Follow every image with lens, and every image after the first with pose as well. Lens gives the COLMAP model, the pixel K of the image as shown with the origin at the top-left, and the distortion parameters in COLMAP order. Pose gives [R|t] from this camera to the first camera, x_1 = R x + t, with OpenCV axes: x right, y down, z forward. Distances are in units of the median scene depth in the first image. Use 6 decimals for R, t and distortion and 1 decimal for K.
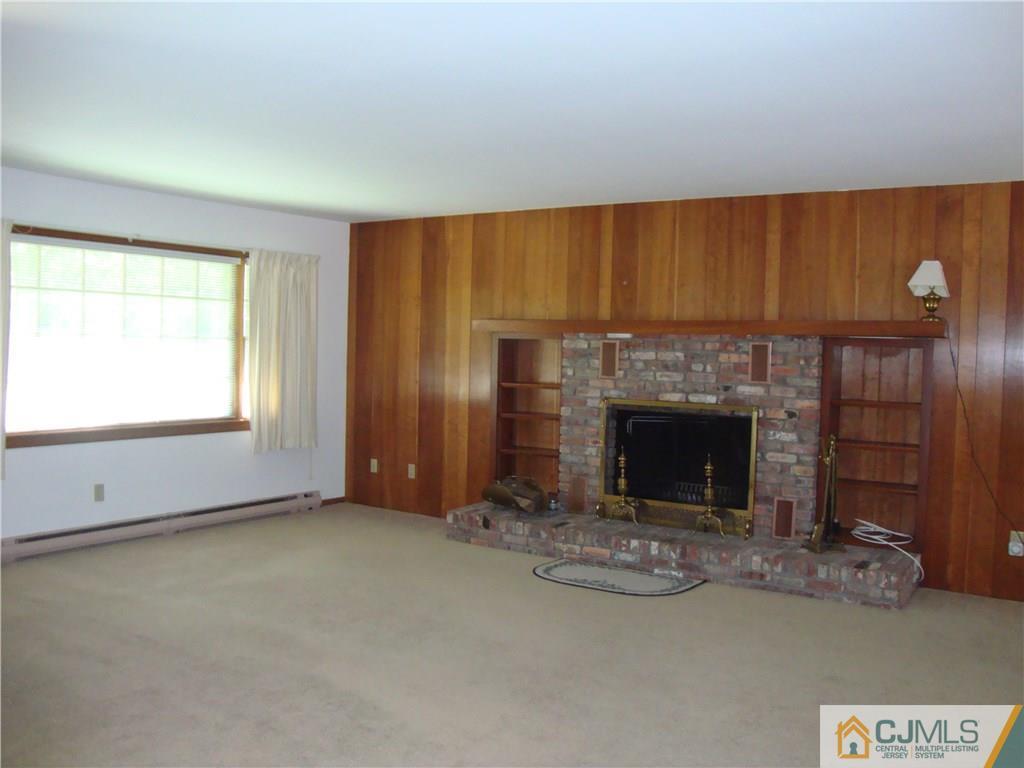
lens RADIAL K [[922.1, 0, 519.9], [0, 922.1, 383.5], [0, 0, 1]] dist [-0.185656, 0.132450]
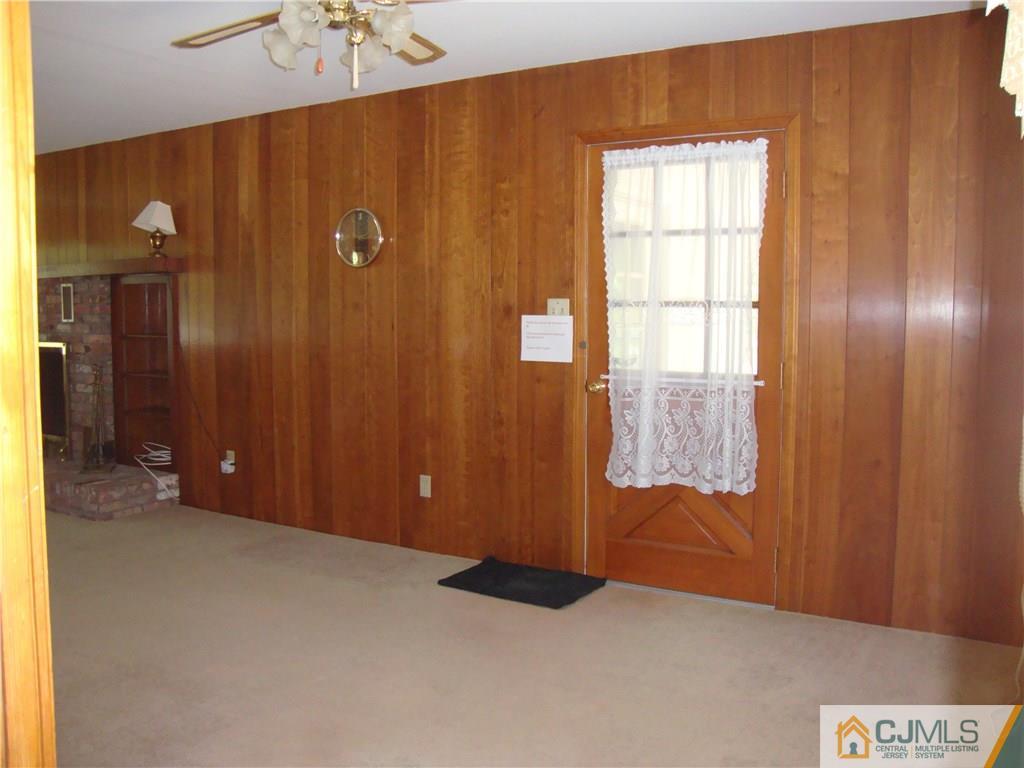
lens RADIAL K [[922.1, 0, 509.7], [0, 922.1, 387.6], [0, 0, 1]] dist [-0.185656, 0.132450]
pose [[0.999076, -0.027726, 0.032844, 0.738089], [0.025925, 0.998201, 0.054066, 0.034447], [-0.034284, -0.053165, 0.997997, -0.089215]]
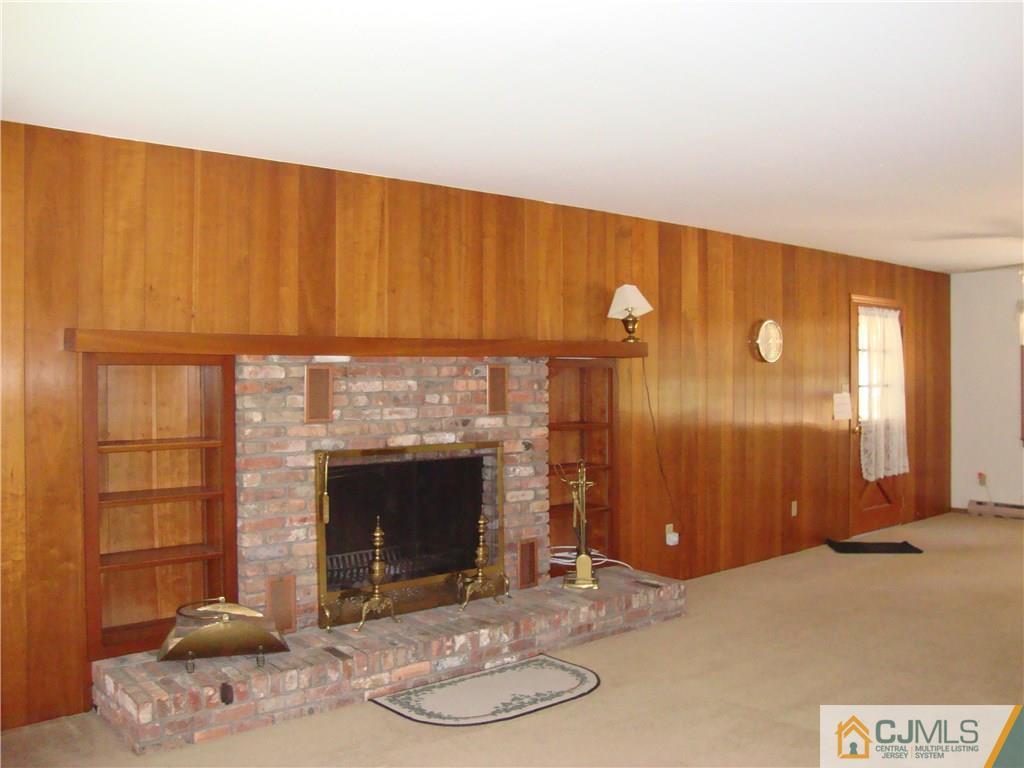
lens RADIAL K [[922.1, 0, 521.4], [0, 922.1, 382.1], [0, 0, 1]] dist [-0.185656, 0.132450]
pose [[0.274053, -0.034663, 0.961090, -0.543210], [0.044011, 0.998755, 0.023472, -0.047408], [-0.960707, 0.035866, 0.275237, 0.721070]]
